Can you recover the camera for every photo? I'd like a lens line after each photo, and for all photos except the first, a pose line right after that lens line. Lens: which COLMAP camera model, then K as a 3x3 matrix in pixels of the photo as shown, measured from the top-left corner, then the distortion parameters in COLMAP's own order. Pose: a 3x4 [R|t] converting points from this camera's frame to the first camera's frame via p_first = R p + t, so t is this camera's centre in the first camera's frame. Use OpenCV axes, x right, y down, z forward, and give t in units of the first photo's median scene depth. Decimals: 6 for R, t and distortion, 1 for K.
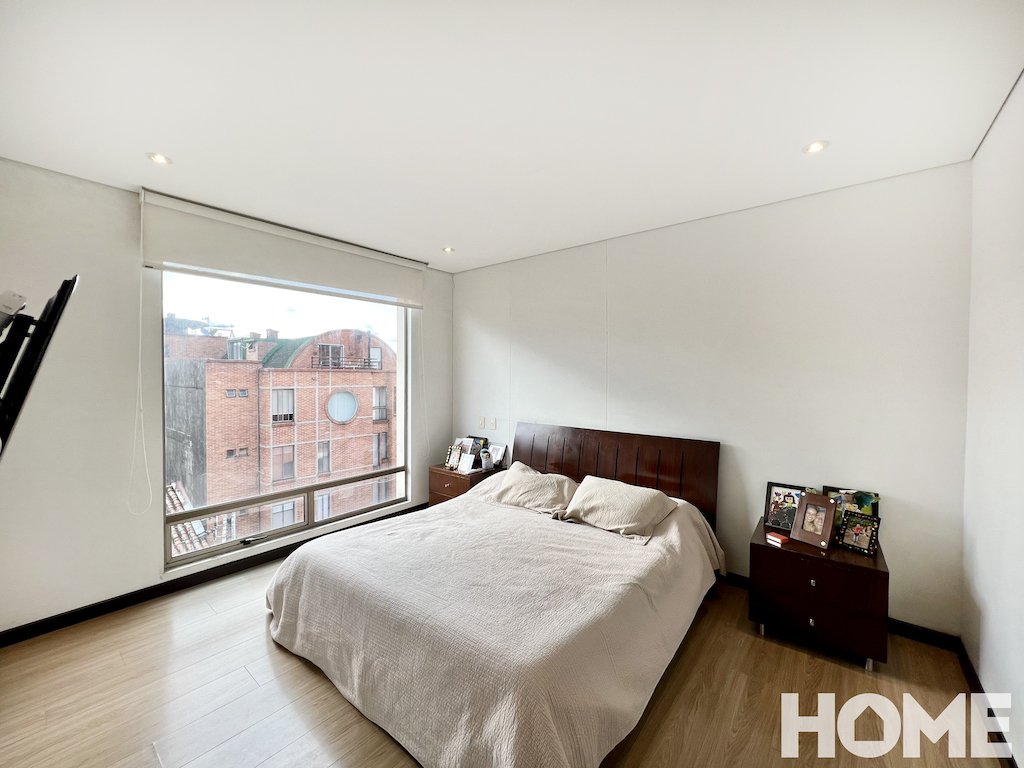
lens RADIAL K [[409.0, 0, 509.9], [0, 409.0, 377.2], [0, 0, 1]] dist [-0.000715, 0.001257]
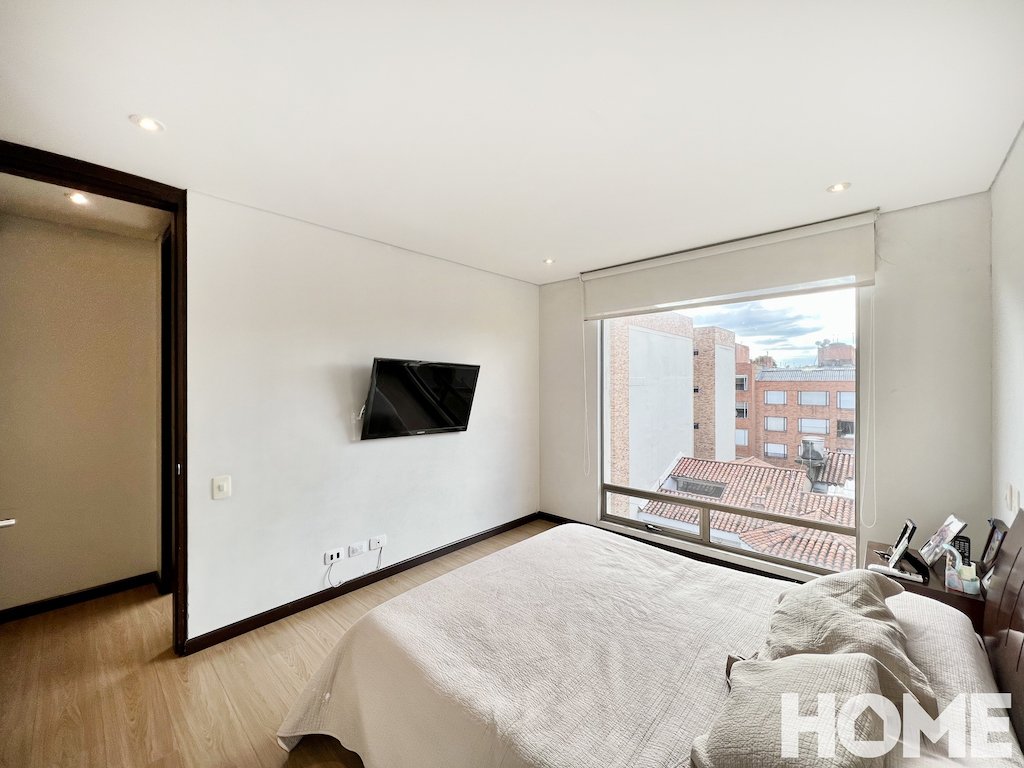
lens RADIAL K [[409.0, 0, 516.1], [0, 409.0, 383.3], [0, 0, 1]] dist [-0.000715, 0.001257]
pose [[-0.045502, -0.002993, -0.998960, 0.695697], [-0.007123, 0.999971, -0.002671, -0.020186], [0.998939, 0.006995, -0.045522, 0.786604]]
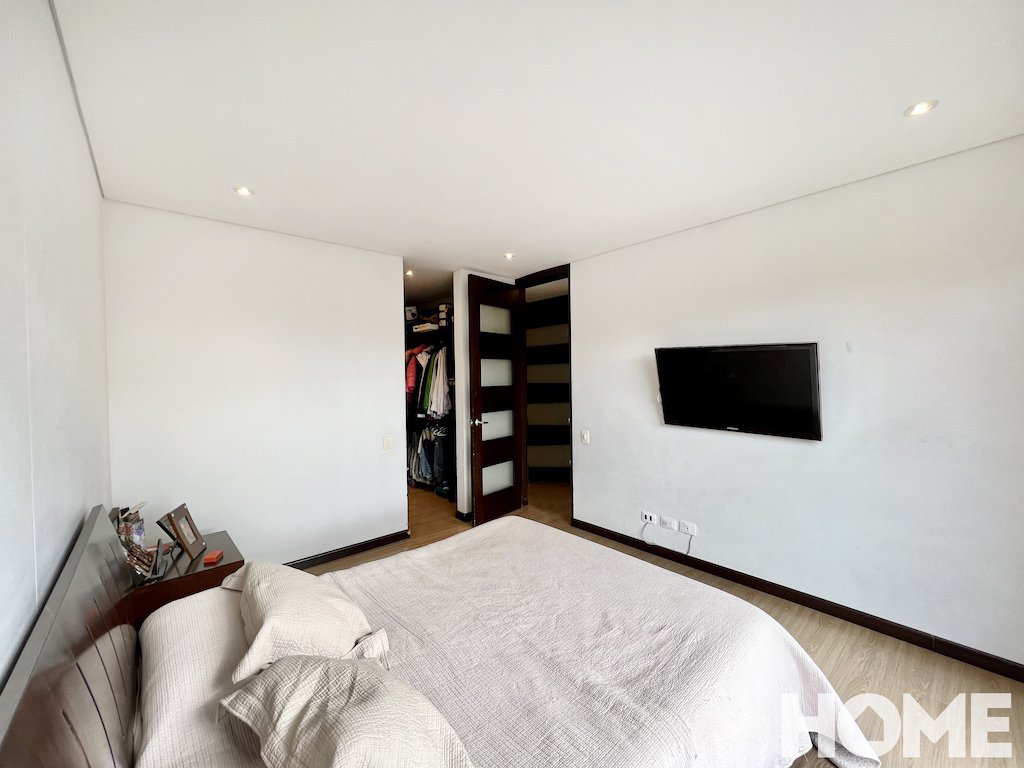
lens RADIAL K [[409.0, 0, 512.1], [0, 409.0, 379.9], [0, 0, 1]] dist [-0.000715, 0.001257]
pose [[-0.987077, 0.006930, 0.160096, -0.163081], [0.010335, 0.999737, 0.020448, -0.028831], [-0.159912, 0.021839, -0.986890, 1.612265]]
